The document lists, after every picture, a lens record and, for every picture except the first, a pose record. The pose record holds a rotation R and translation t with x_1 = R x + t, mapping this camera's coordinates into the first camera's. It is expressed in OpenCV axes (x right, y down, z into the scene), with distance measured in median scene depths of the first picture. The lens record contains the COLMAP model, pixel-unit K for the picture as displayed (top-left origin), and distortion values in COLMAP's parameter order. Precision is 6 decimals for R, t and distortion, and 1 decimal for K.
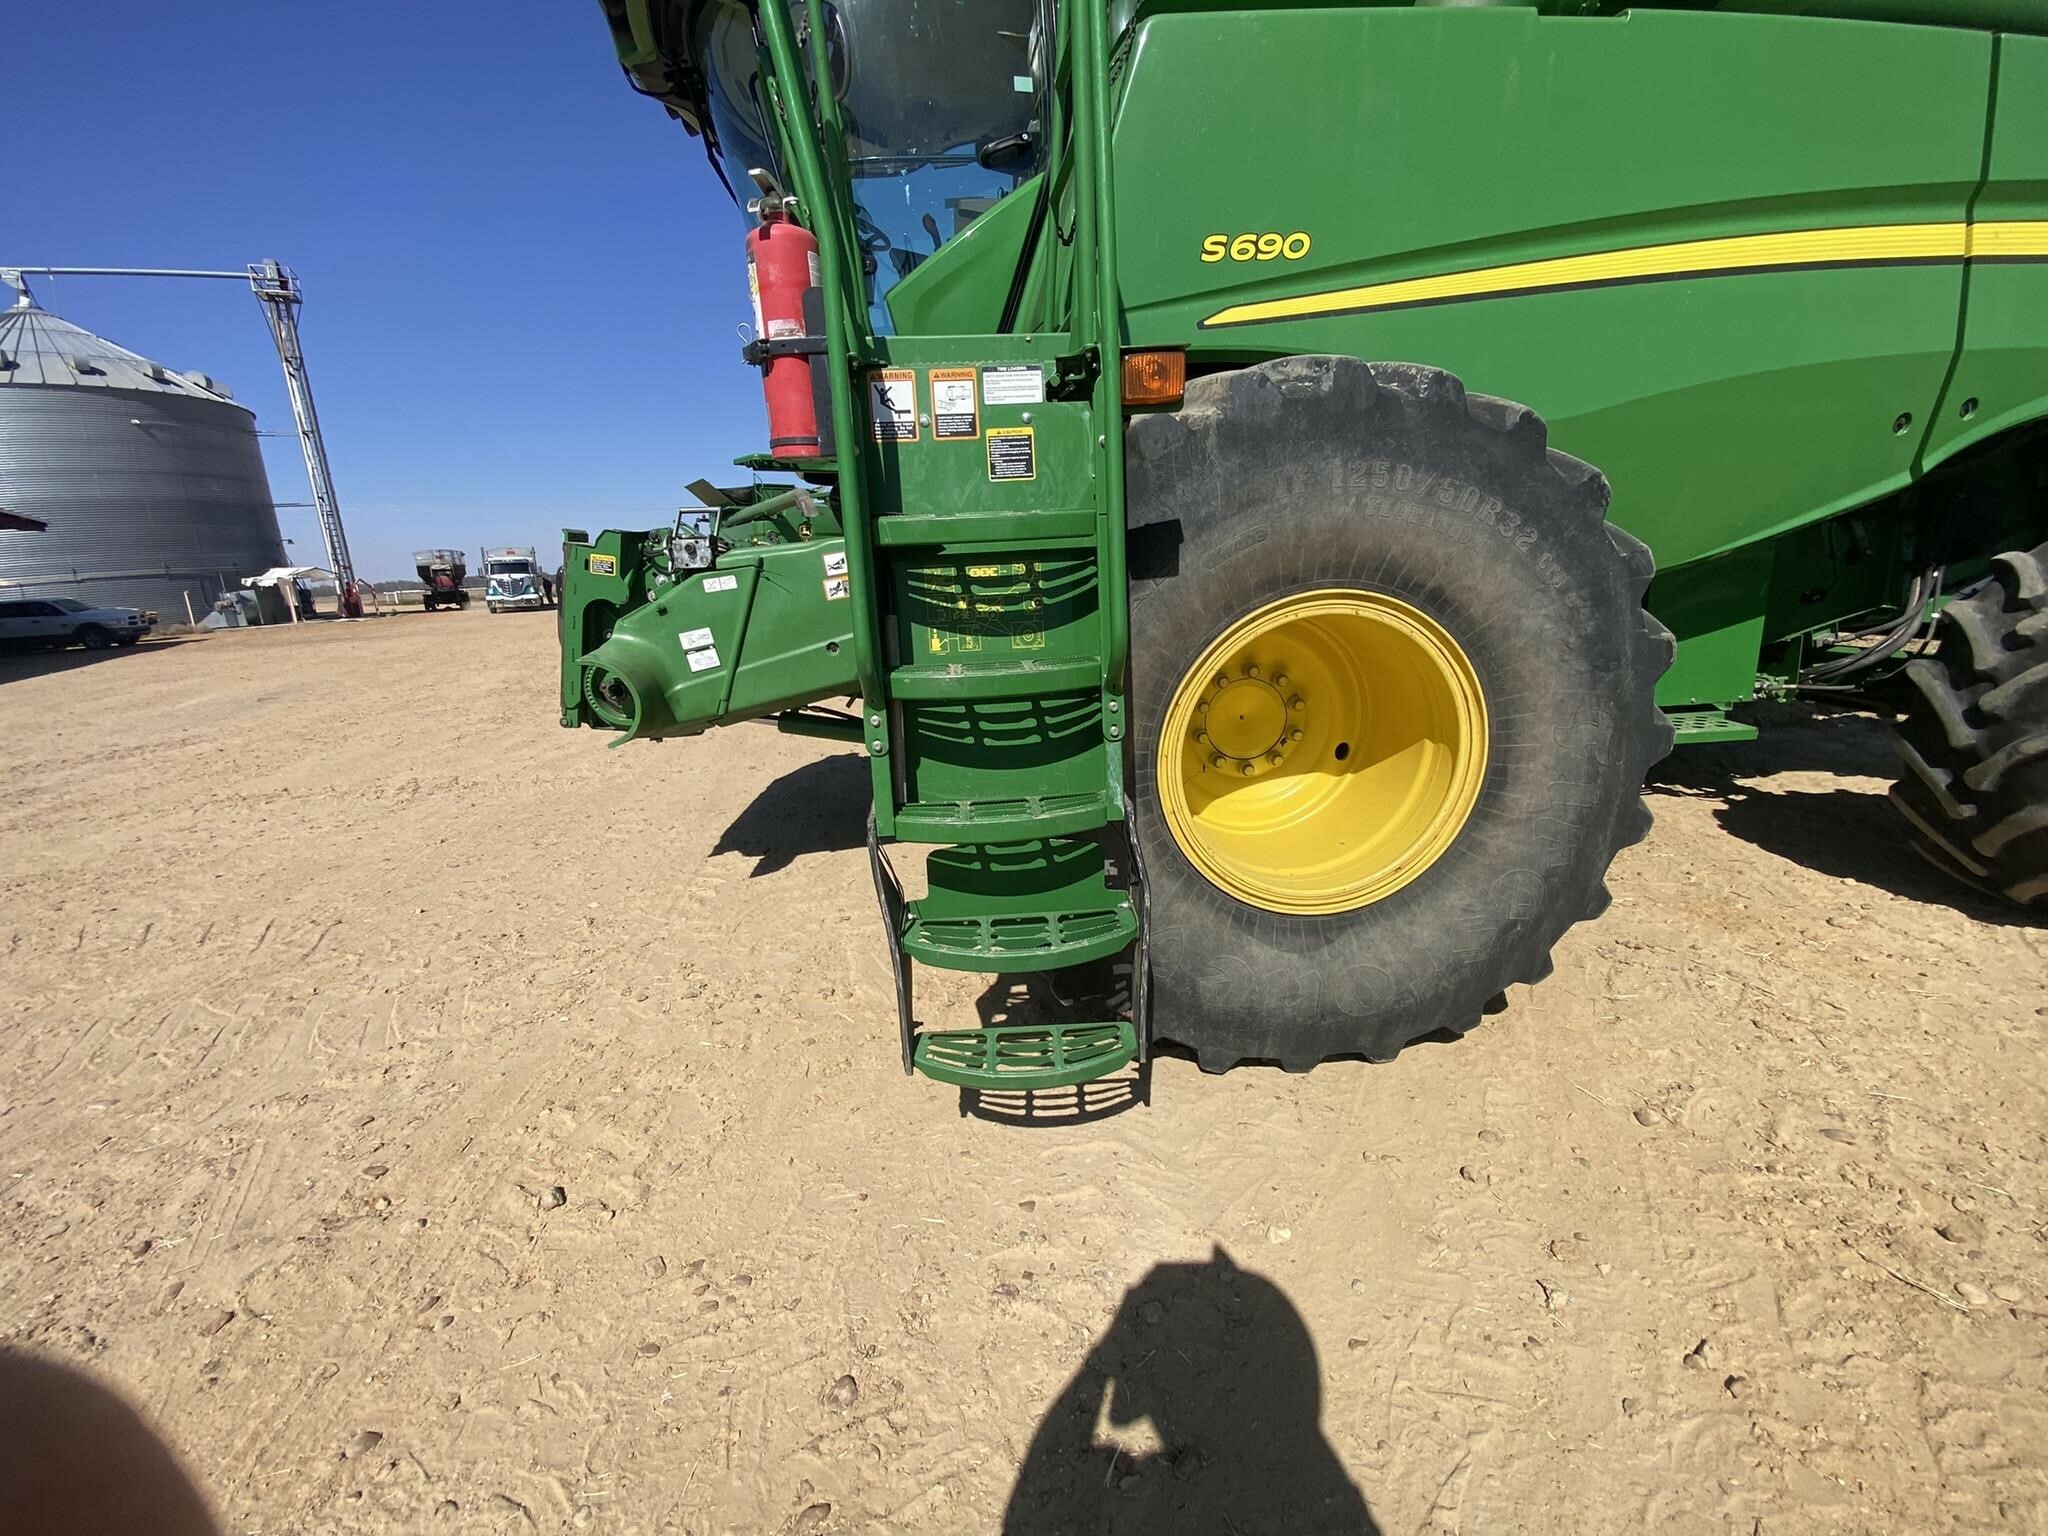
lens RADIAL K [[828.8, 0, 1020.5], [0, 828.8, 762.1], [0, 0, 1]] dist [0.012613, -0.016327]
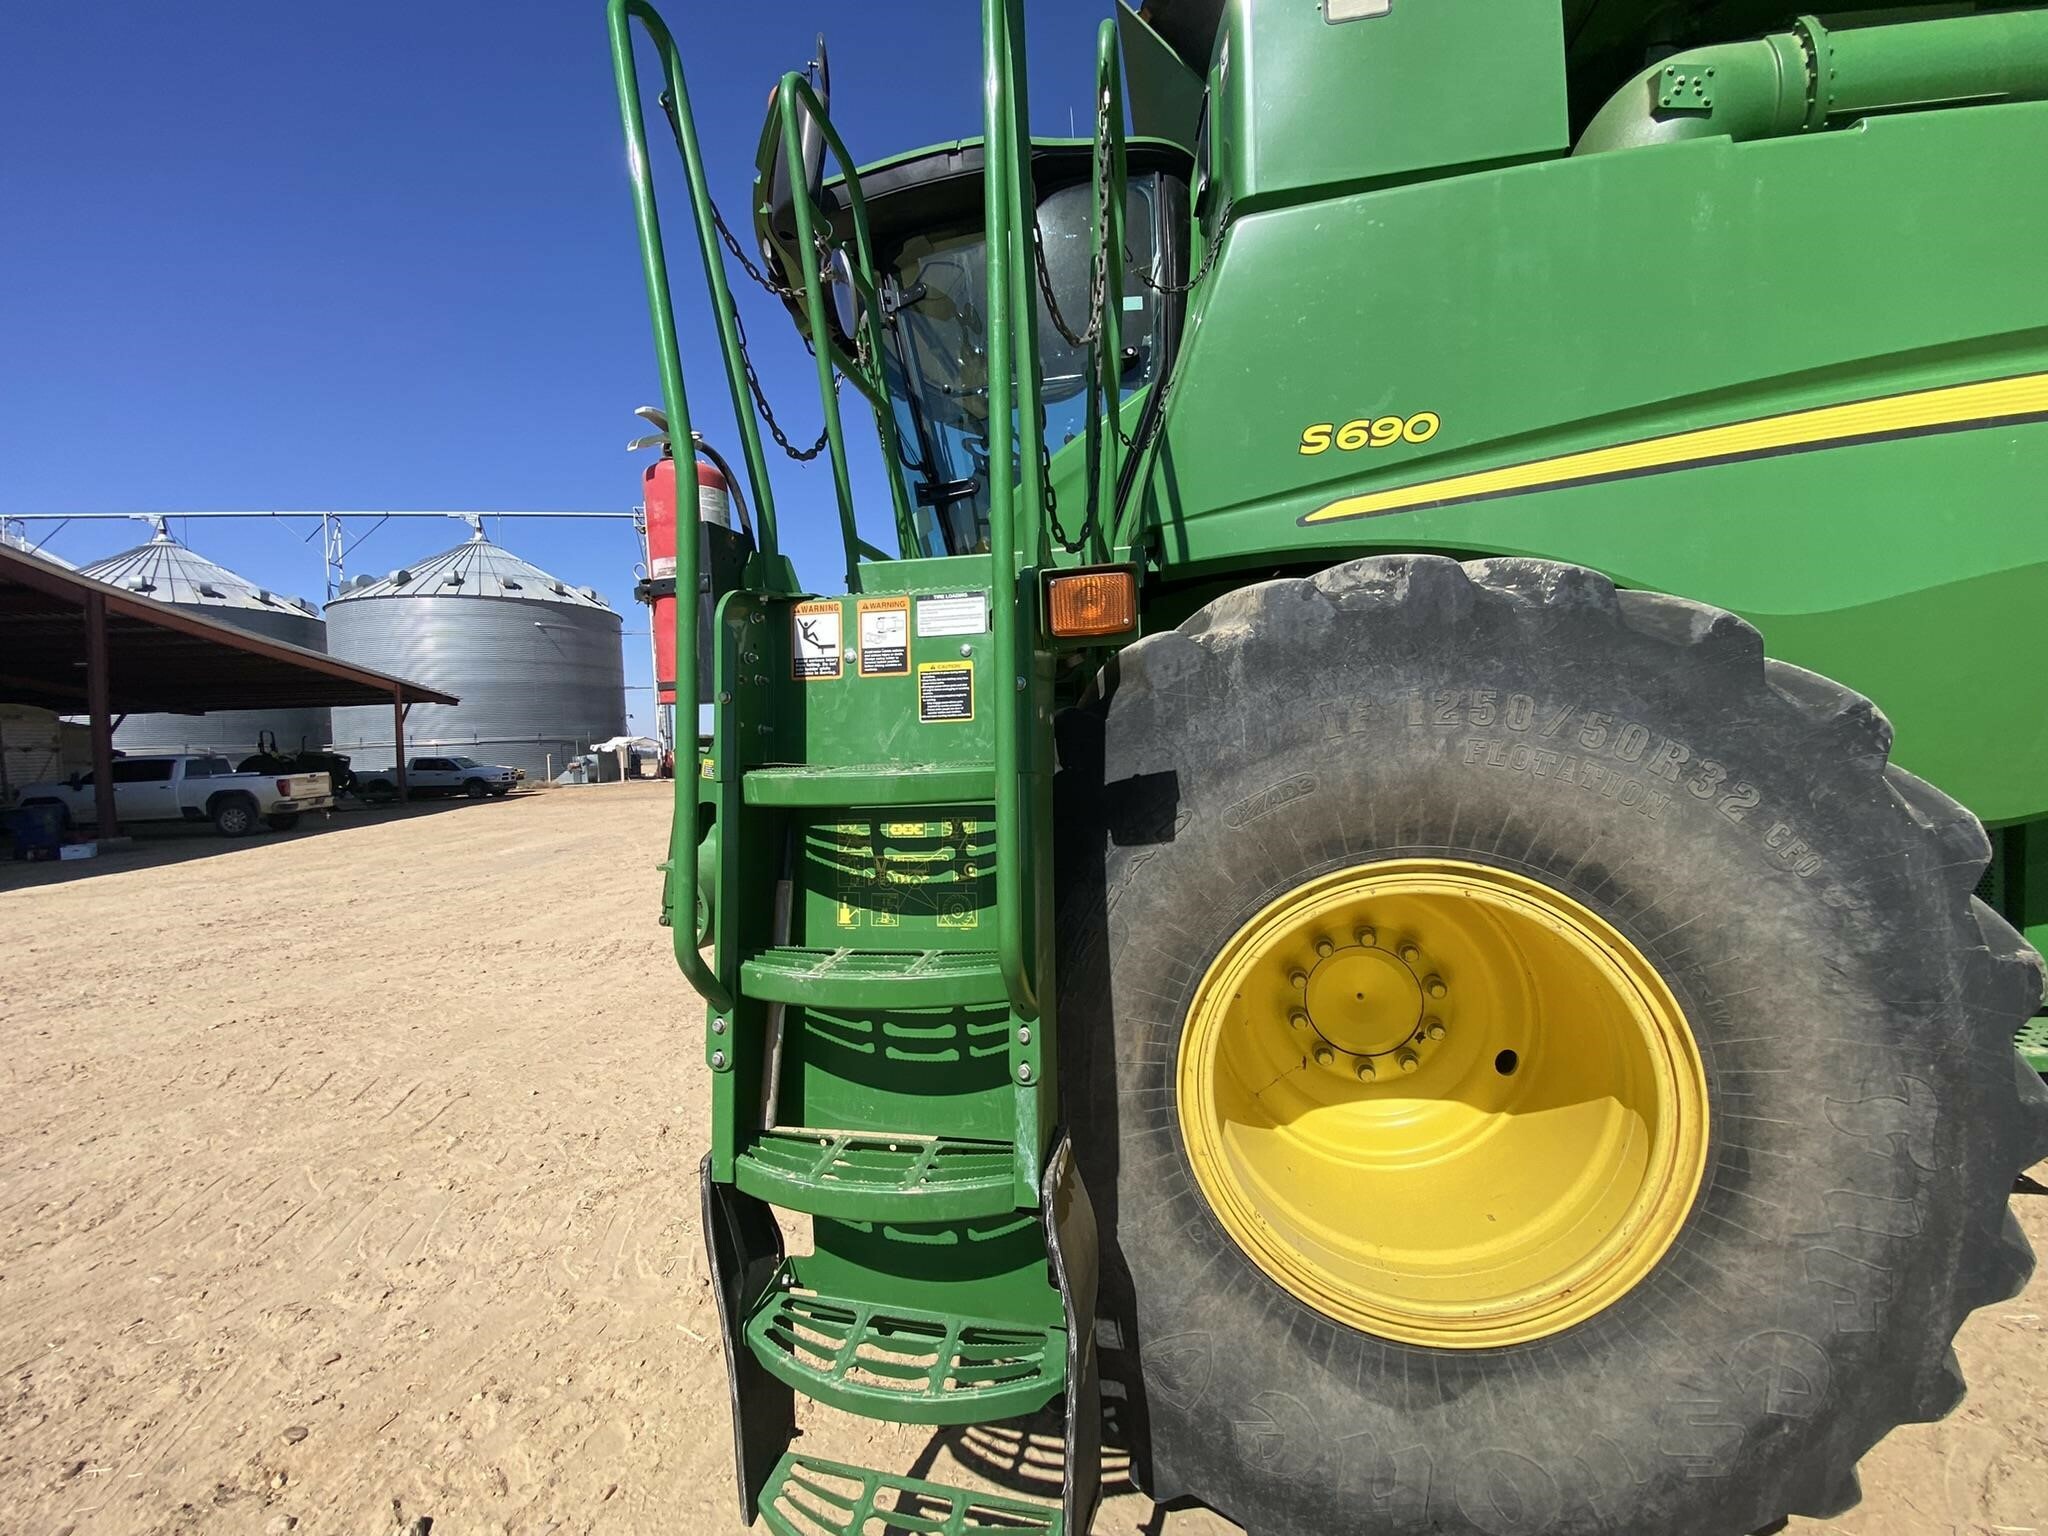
lens RADIAL K [[828.8, 0, 1024.1], [0, 828.8, 766.8], [0, 0, 1]] dist [0.012613, -0.016327]
pose [[0.962362, 0.022532, -0.270837, 0.182005], [-0.076228, 0.978933, -0.189421, -0.096446], [0.260863, 0.202937, 0.943805, 0.172302]]
